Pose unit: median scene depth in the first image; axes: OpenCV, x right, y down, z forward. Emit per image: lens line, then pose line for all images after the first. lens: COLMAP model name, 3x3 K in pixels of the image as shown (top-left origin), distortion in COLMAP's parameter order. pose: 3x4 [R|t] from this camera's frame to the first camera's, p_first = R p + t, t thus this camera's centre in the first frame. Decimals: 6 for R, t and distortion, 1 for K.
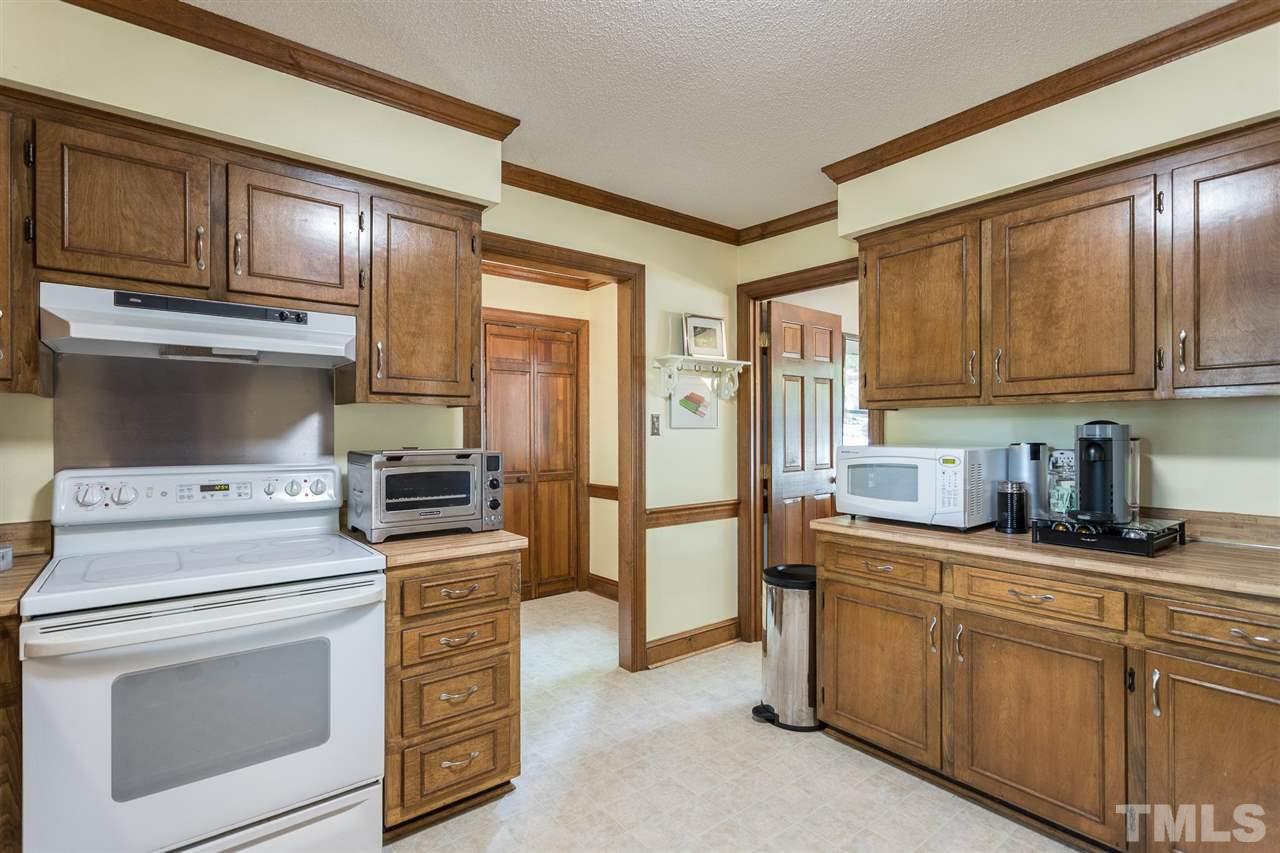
lens RADIAL K [[614.3, 0, 641.5], [0, 614.3, 433.5], [0, 0, 1]] dist [-0.000690, 0.000298]
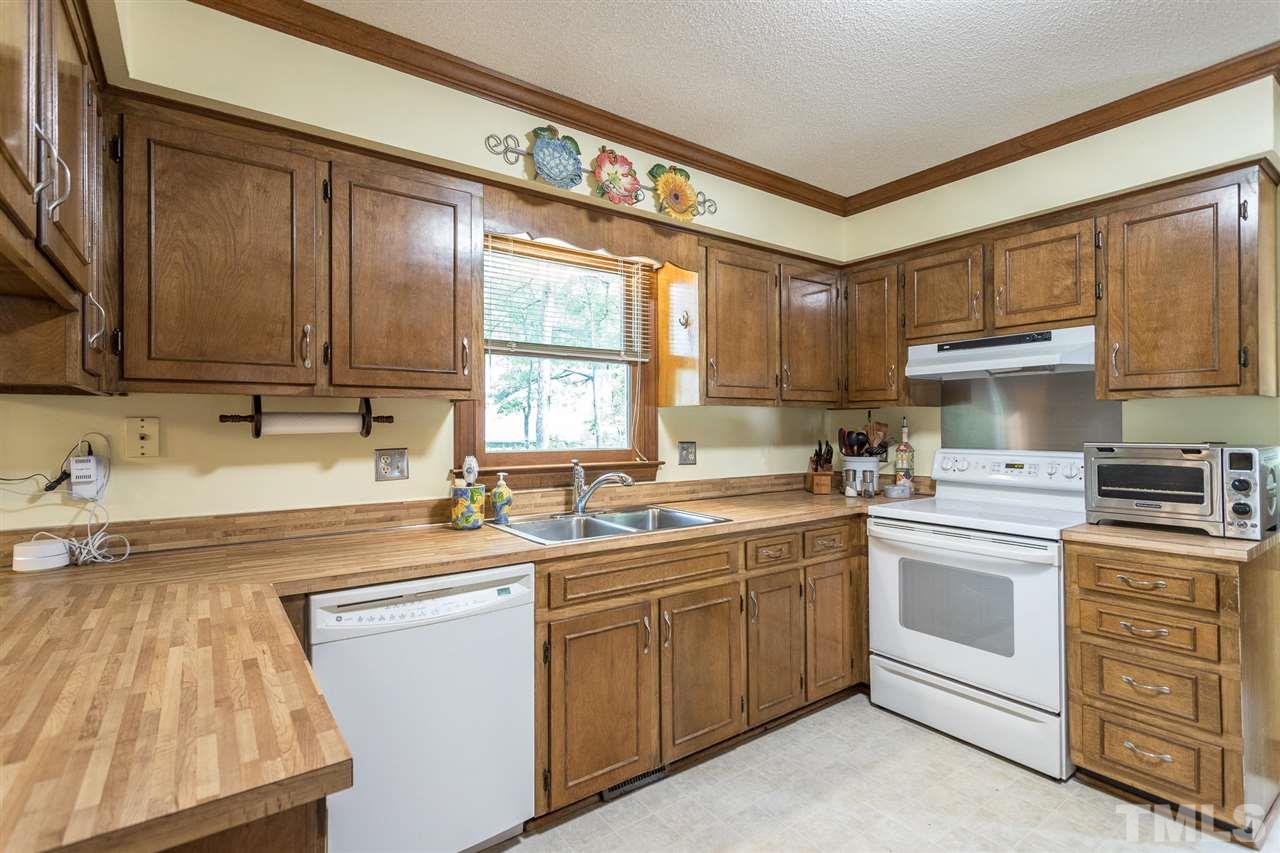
lens RADIAL K [[614.3, 0, 639.2], [0, 614.3, 420.7], [0, 0, 1]] dist [-0.000690, 0.000298]
pose [[-0.061362, -0.011486, -0.998050, 0.792411], [0.000474, 0.999933, -0.011537, 0.000762], [0.998115, -0.001181, -0.061352, 0.242554]]
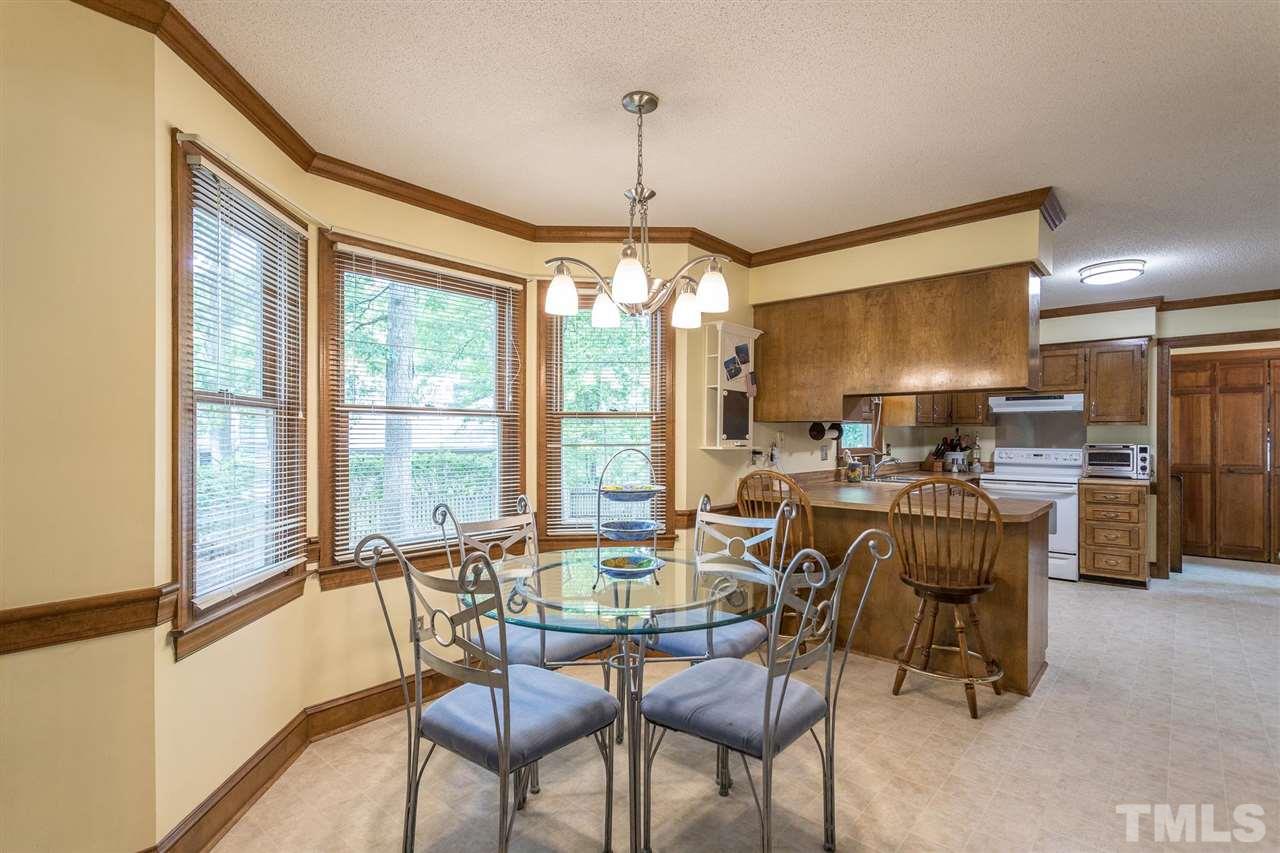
lens RADIAL K [[614.3, 0, 644.8], [0, 614.3, 437.4], [0, 0, 1]] dist [-0.000690, 0.000298]
pose [[0.171480, 0.001184, -0.985187, 2.019318], [-0.007581, 0.999971, -0.000118, 0.017073], [0.985158, 0.007489, 0.171484, -1.471075]]
